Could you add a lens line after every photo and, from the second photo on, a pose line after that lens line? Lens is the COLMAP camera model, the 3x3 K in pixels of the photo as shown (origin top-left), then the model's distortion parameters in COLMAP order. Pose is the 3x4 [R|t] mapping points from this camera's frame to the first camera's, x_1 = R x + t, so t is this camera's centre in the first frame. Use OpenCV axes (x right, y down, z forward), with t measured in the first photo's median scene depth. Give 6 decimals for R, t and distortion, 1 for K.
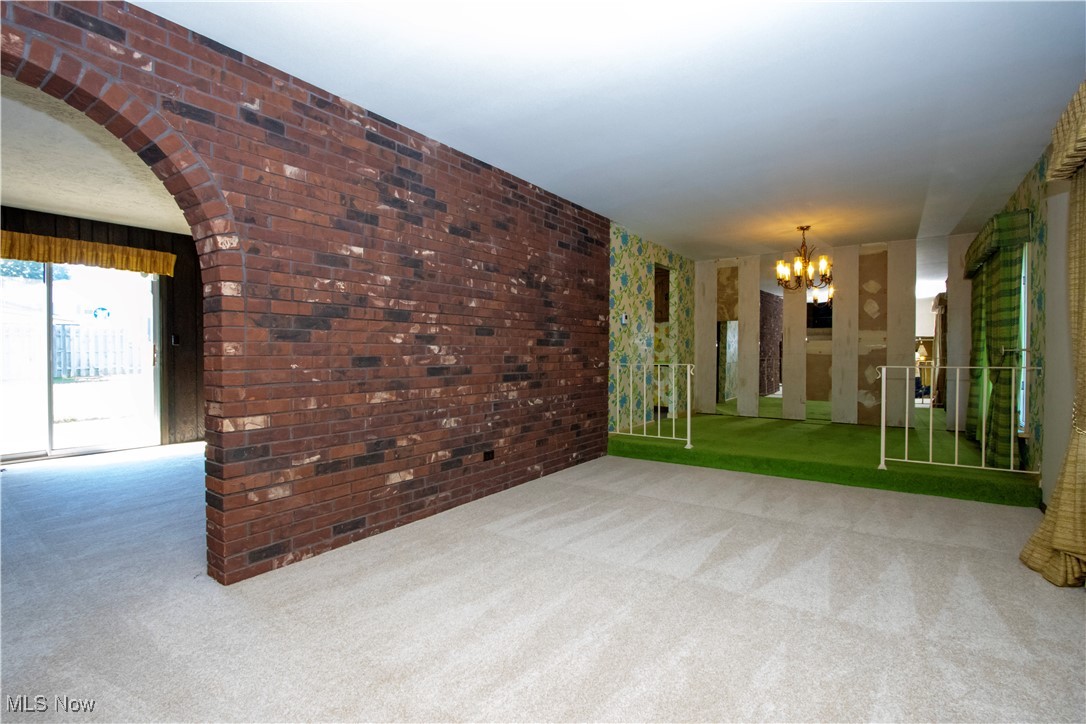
lens RADIAL K [[501.8, 0, 540.6], [0, 501.8, 362.2], [0, 0, 1]] dist [-0.022503, 0.004910]
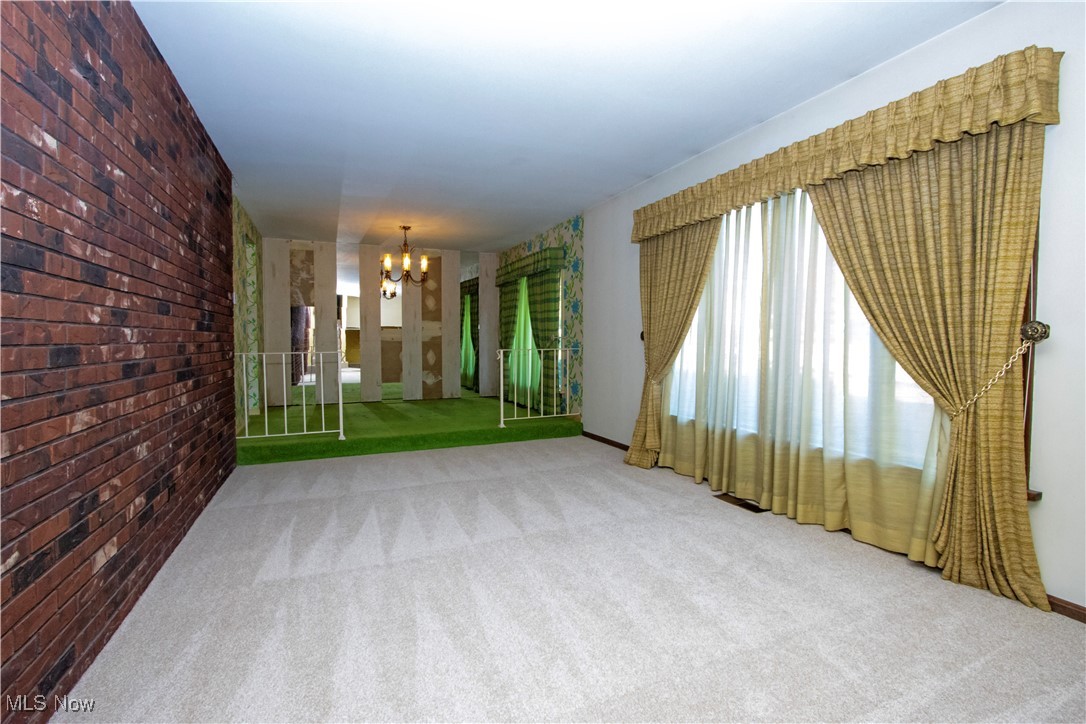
lens RADIAL K [[501.8, 0, 546.6], [0, 501.8, 362.2], [0, 0, 1]] dist [-0.022503, 0.004910]
pose [[0.514122, -0.038587, 0.856848, -0.480652], [0.016182, 0.999246, 0.035290, -0.004969], [-0.857564, -0.004278, 0.514359, 0.259588]]
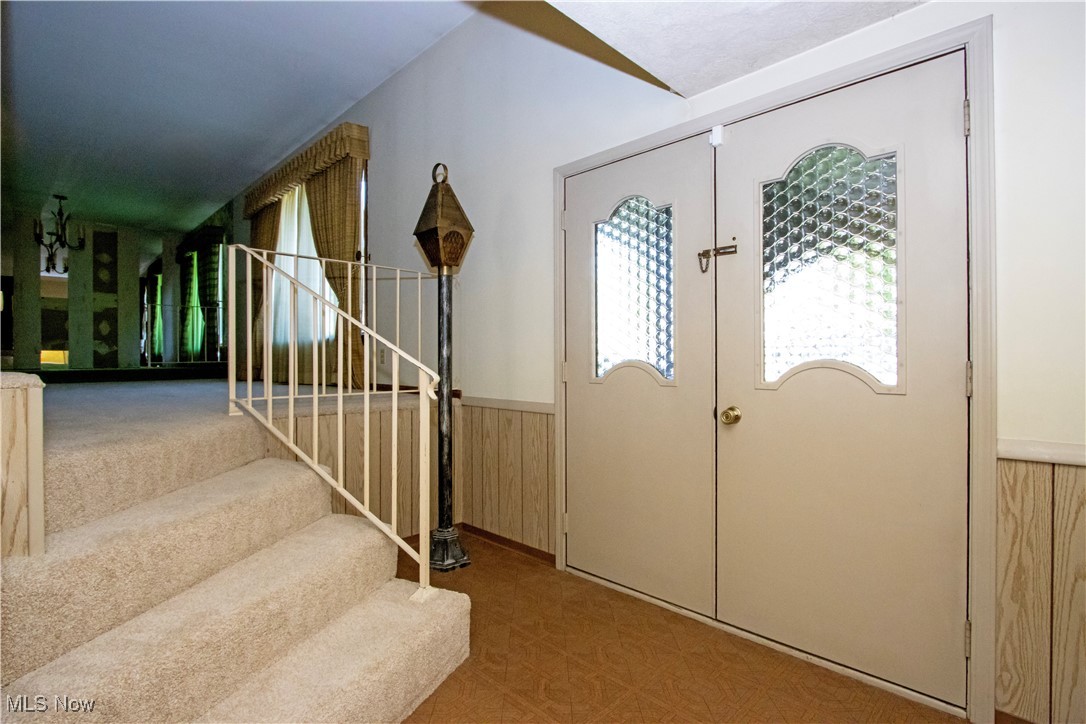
lens RADIAL K [[501.8, 0, 540.7], [0, 501.8, 361.1], [0, 0, 1]] dist [-0.022503, 0.004910]
pose [[0.145521, -0.005211, 0.989342, -0.829179], [0.025034, 0.999685, 0.001583, 0.269651], [-0.989038, 0.024536, 0.145605, -0.544986]]
